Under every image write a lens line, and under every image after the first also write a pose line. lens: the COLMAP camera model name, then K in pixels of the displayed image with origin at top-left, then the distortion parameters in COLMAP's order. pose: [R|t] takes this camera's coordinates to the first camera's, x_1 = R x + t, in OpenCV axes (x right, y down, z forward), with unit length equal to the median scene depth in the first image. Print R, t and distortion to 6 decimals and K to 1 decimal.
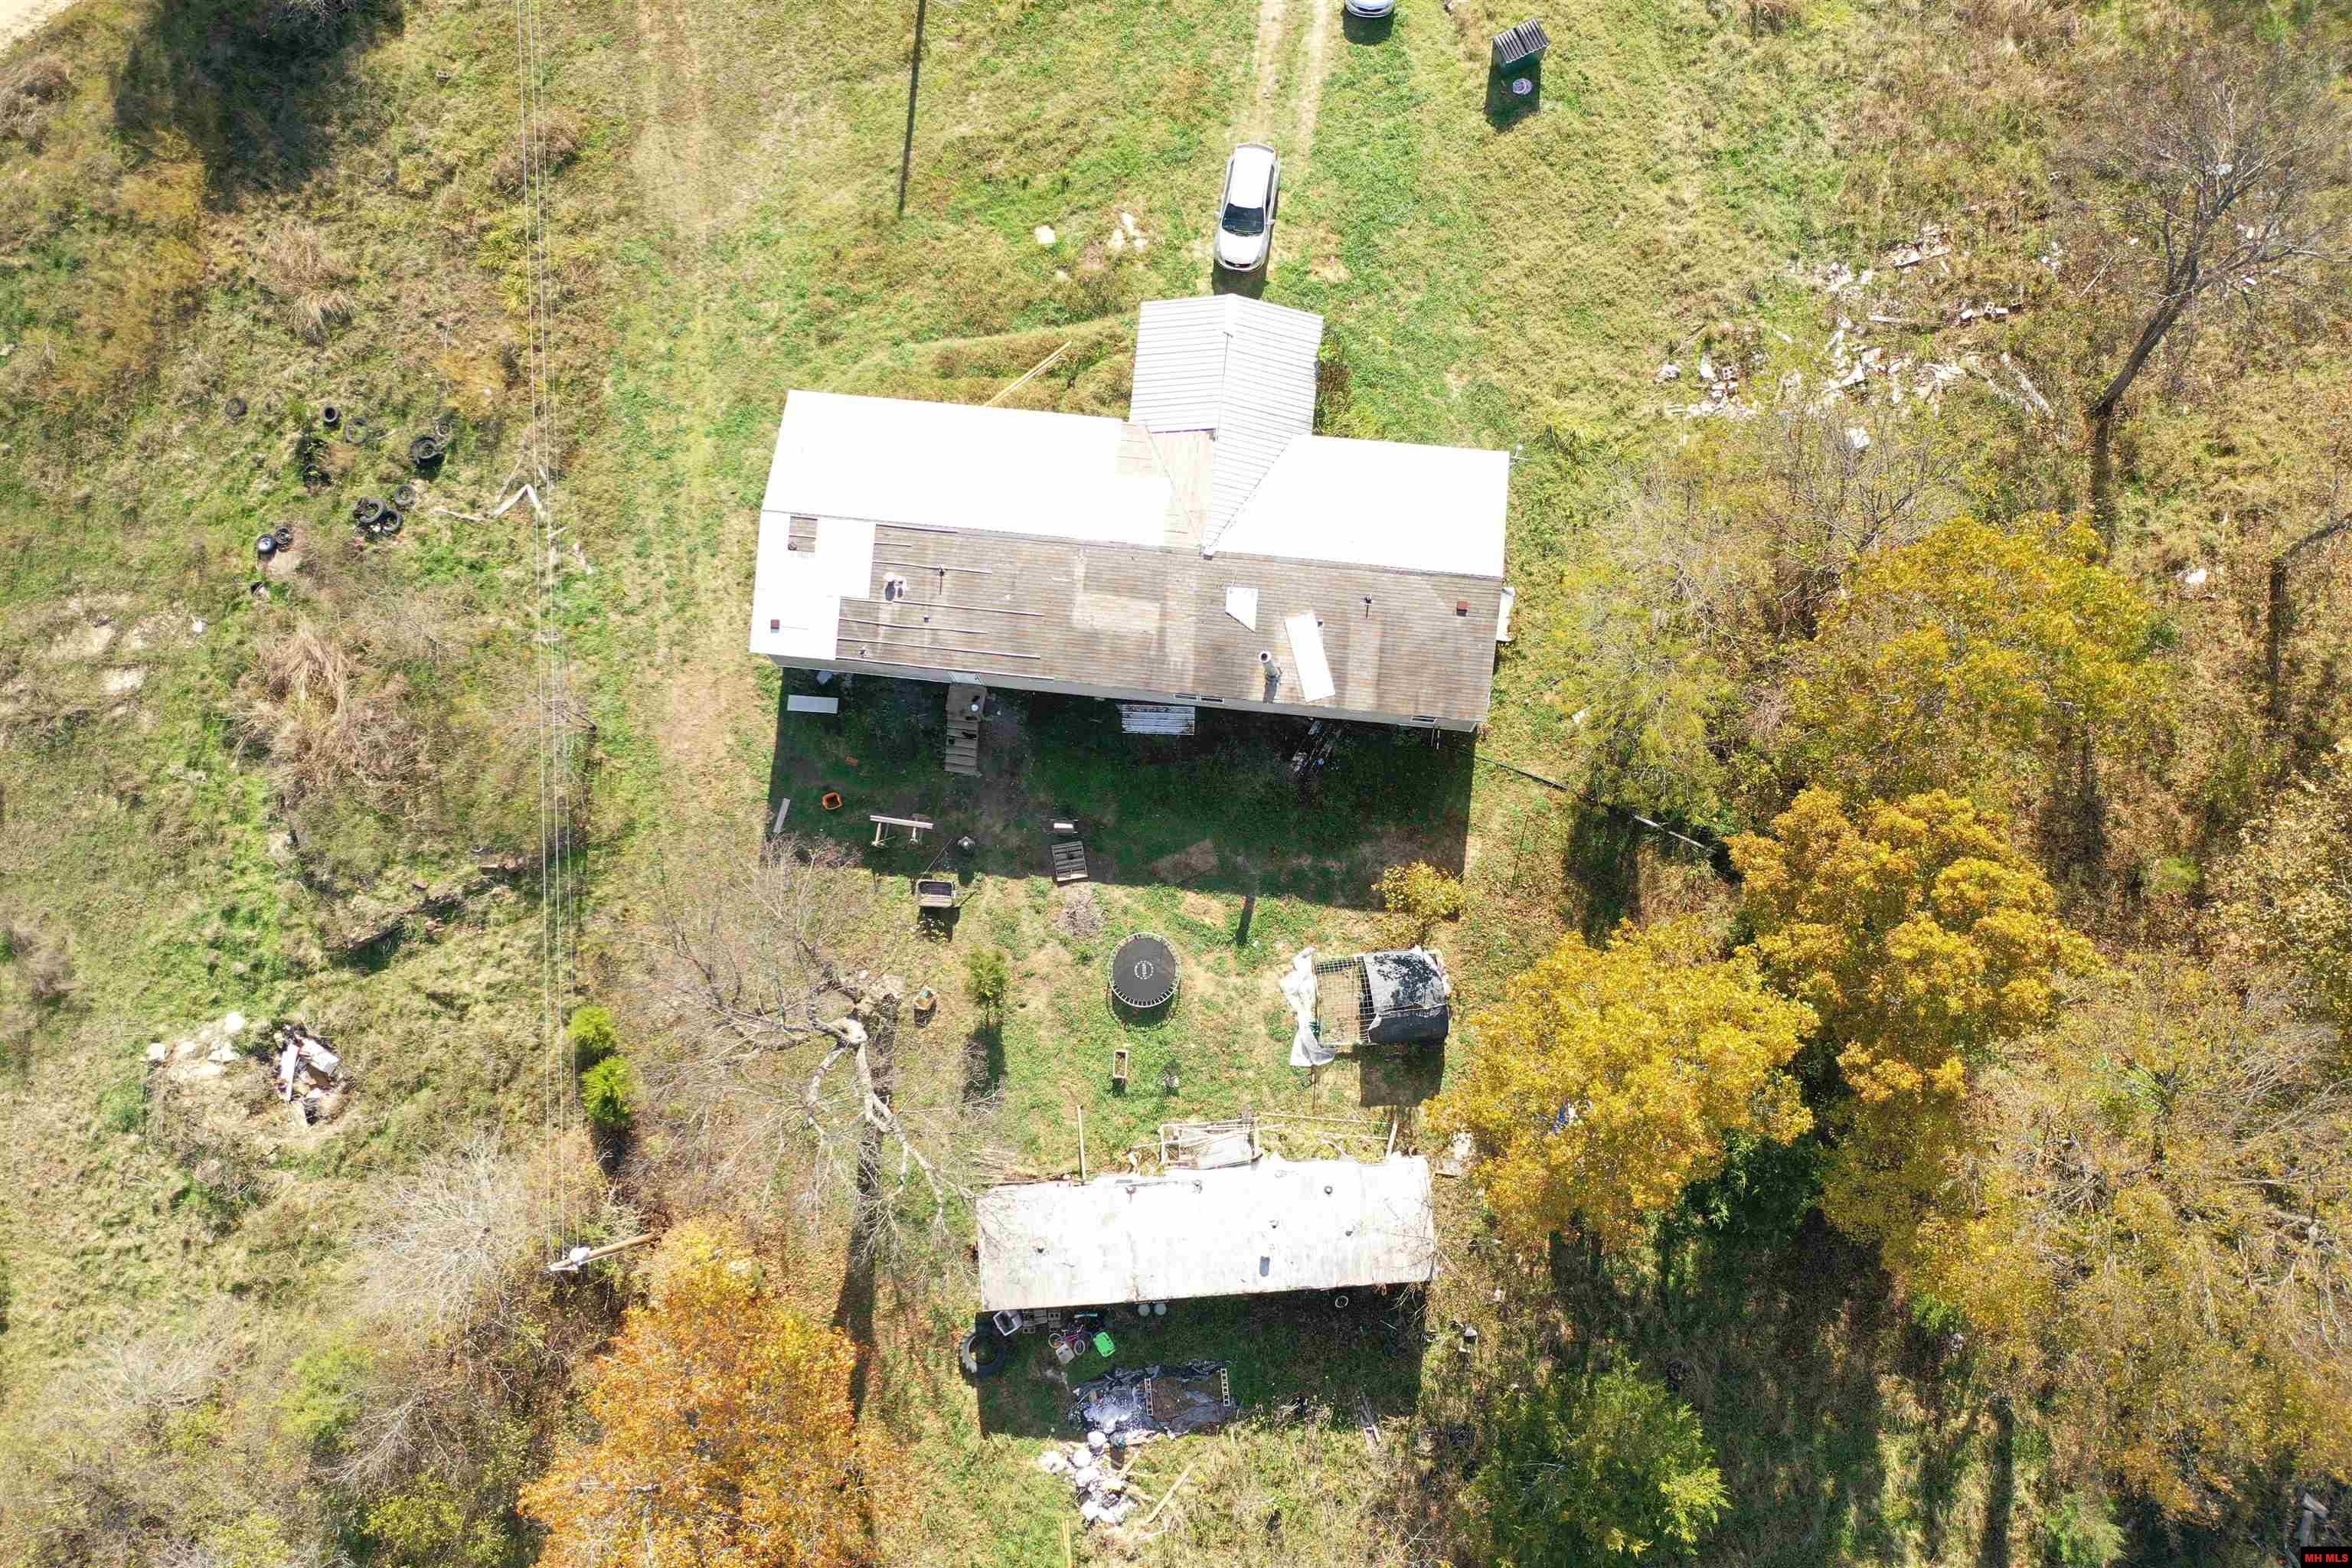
lens RADIAL K [[1845.1, 0, 1169.2], [0, 1845.1, 781.3], [0, 0, 1]] dist [0.005941, 0.008071]
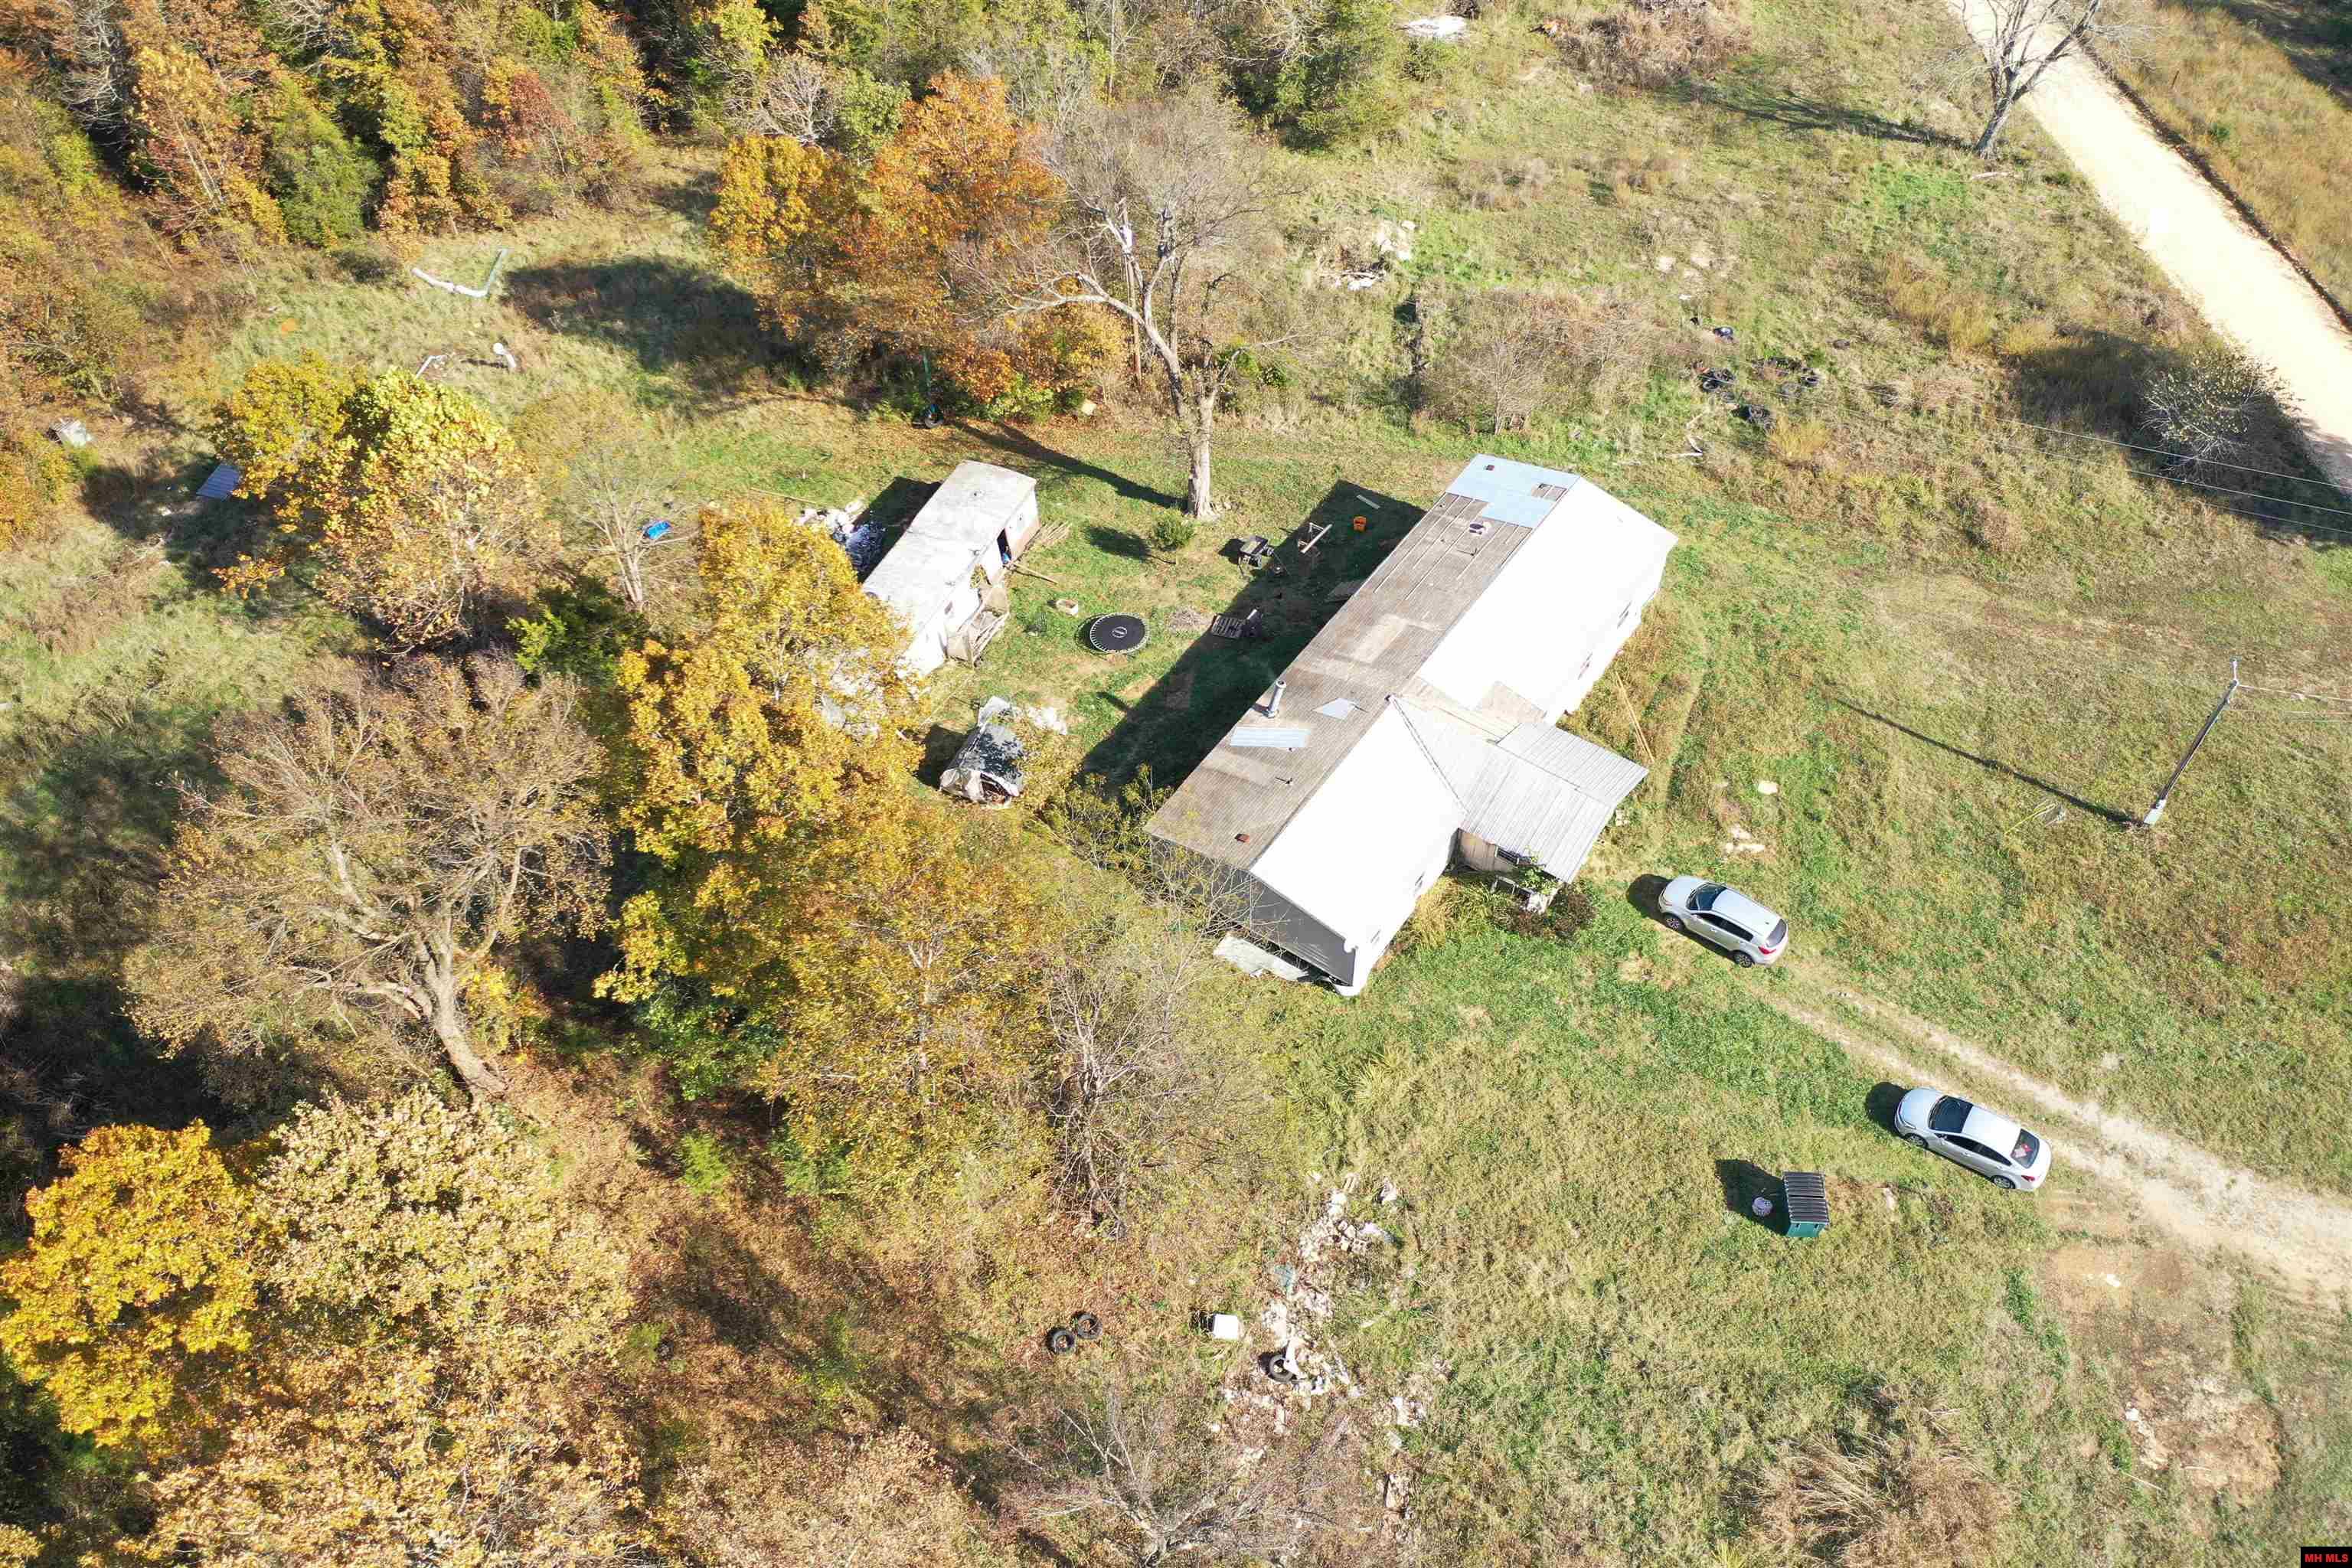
lens RADIAL K [[1845.1, 0, 1169.2], [0, 1845.1, 781.3], [0, 0, 1]] dist [0.005941, 0.008071]
pose [[-0.487447, 0.700821, -0.520811, 0.656779], [-0.851879, -0.250848, 0.459757, -0.498451], [0.191564, 0.667776, 0.719290, 0.181485]]
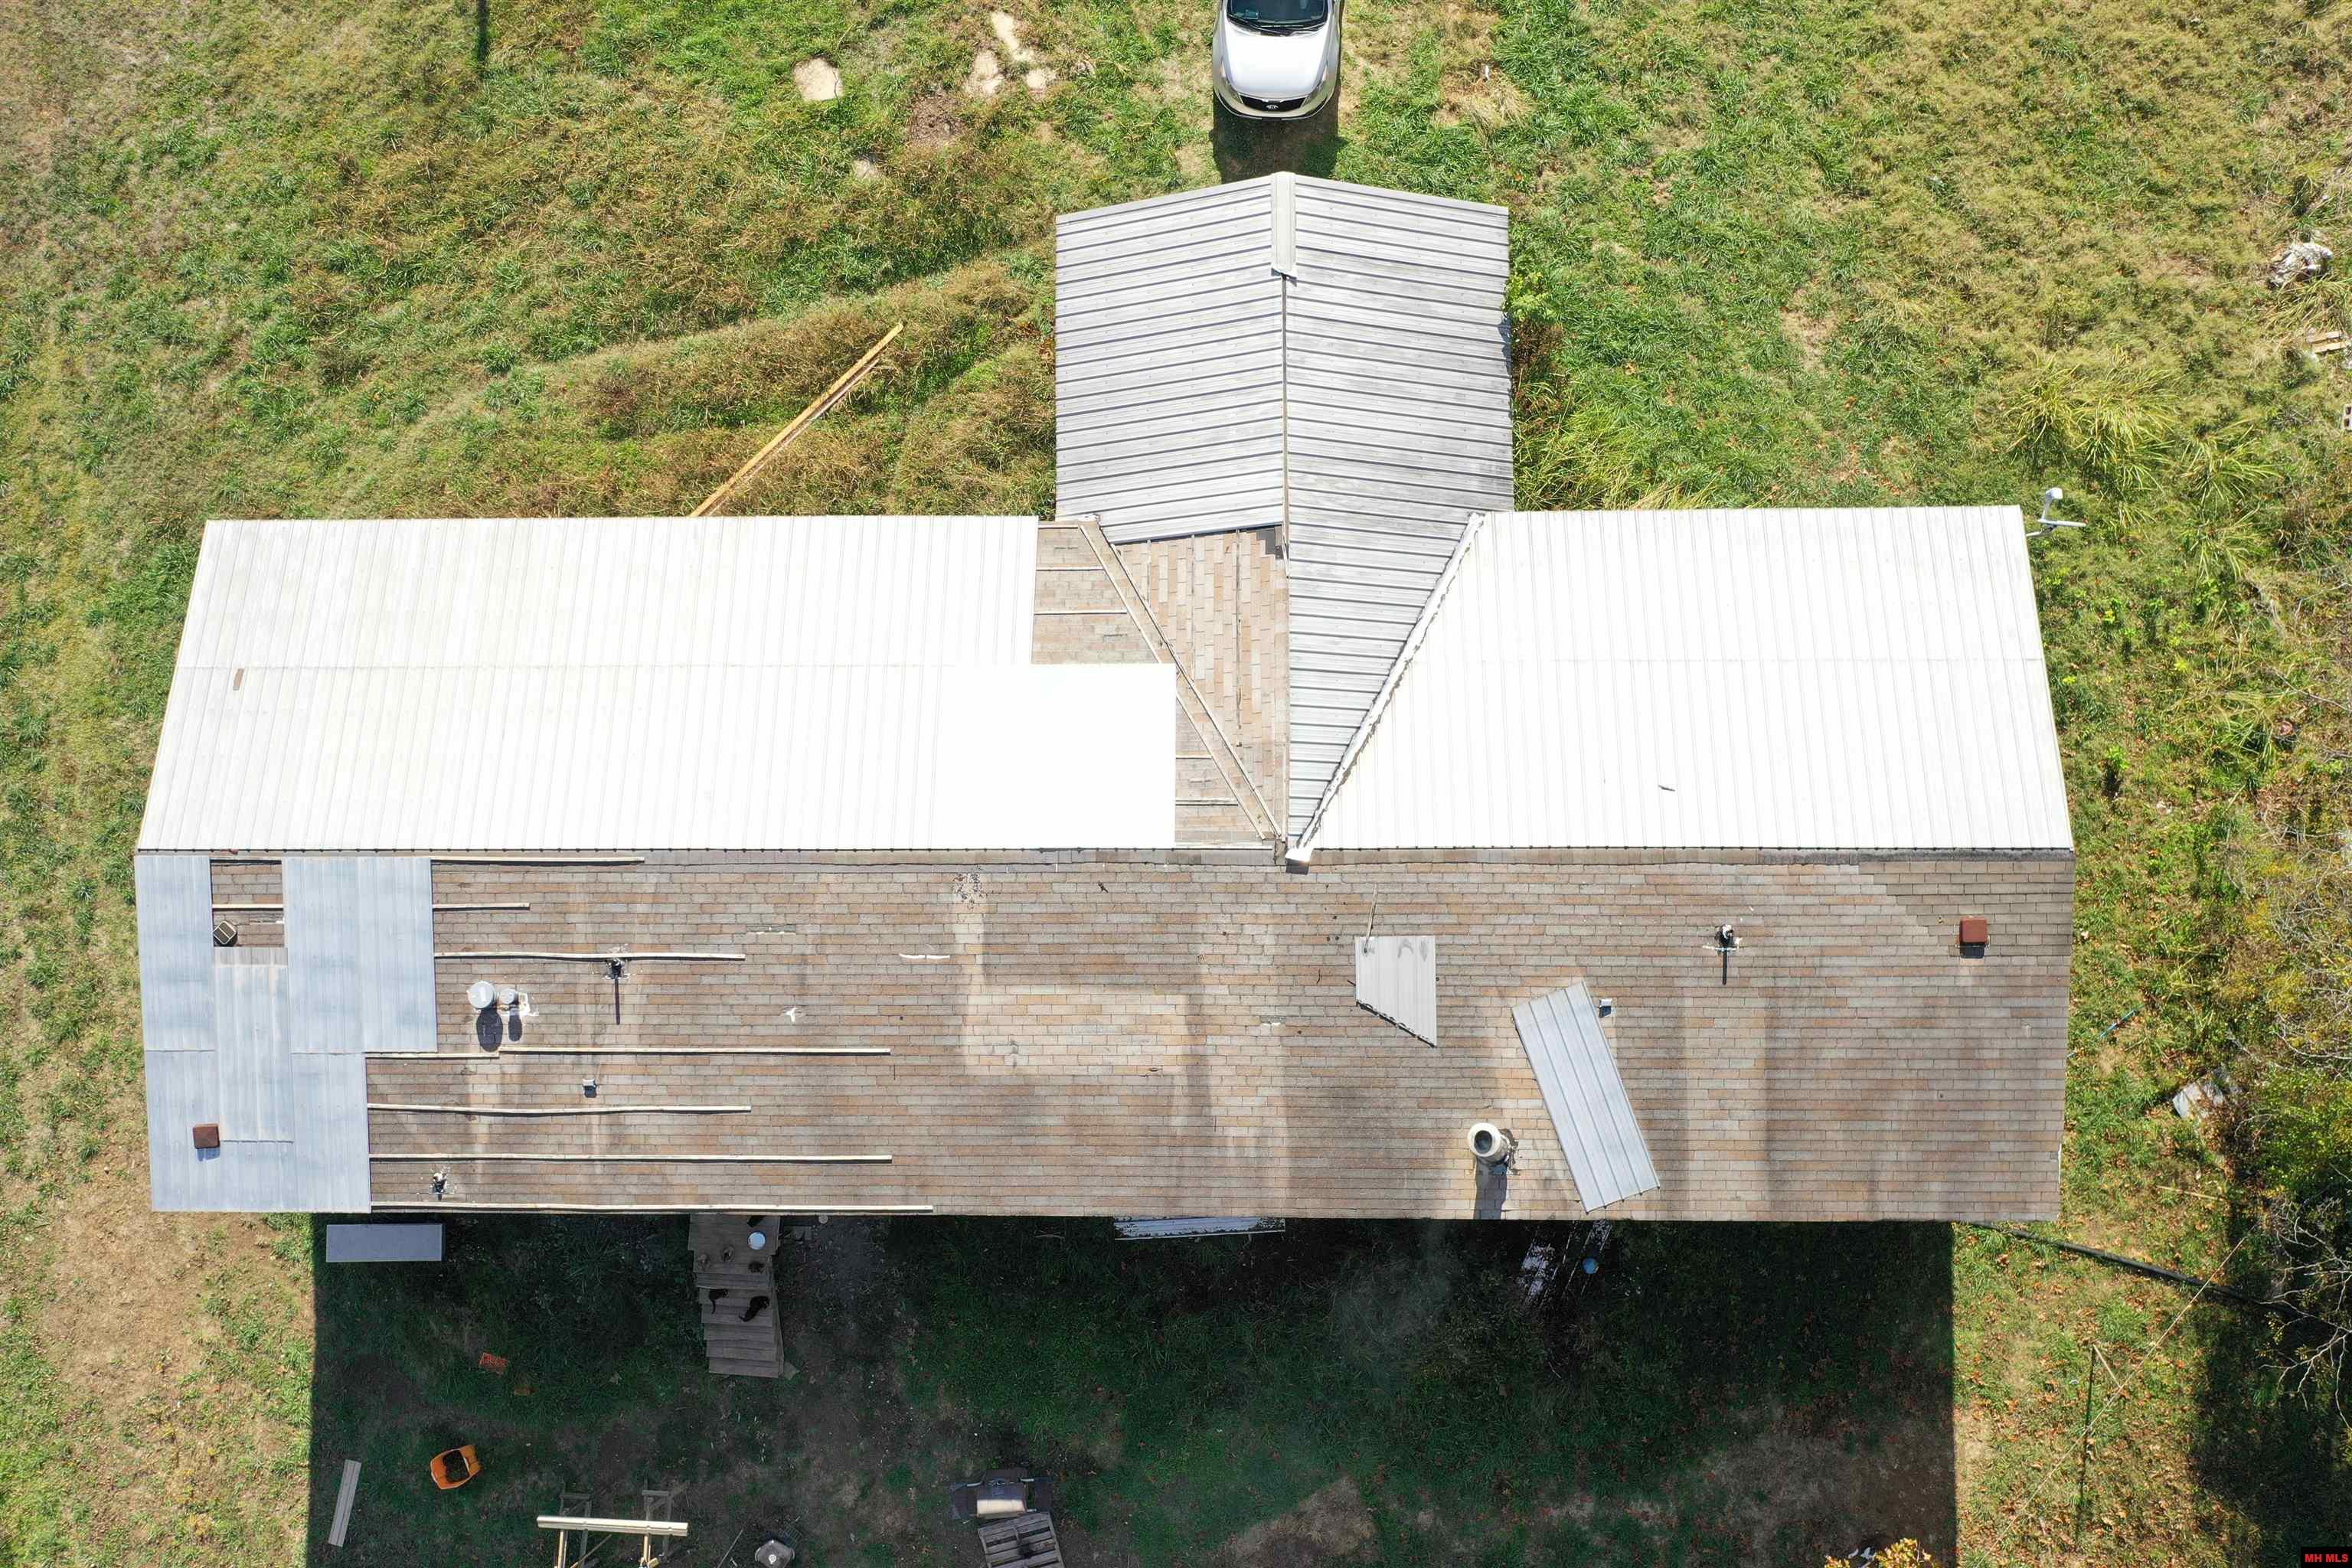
lens RADIAL K [[1845.1, 0, 1169.2], [0, 1845.1, 781.3], [0, 0, 1]] dist [0.005941, 0.008071]
pose [[0.994663, -0.102109, 0.014833, -0.008761], [0.101361, 0.993851, 0.044561, -0.146917], [-0.019292, -0.042819, 0.998897, 0.570941]]
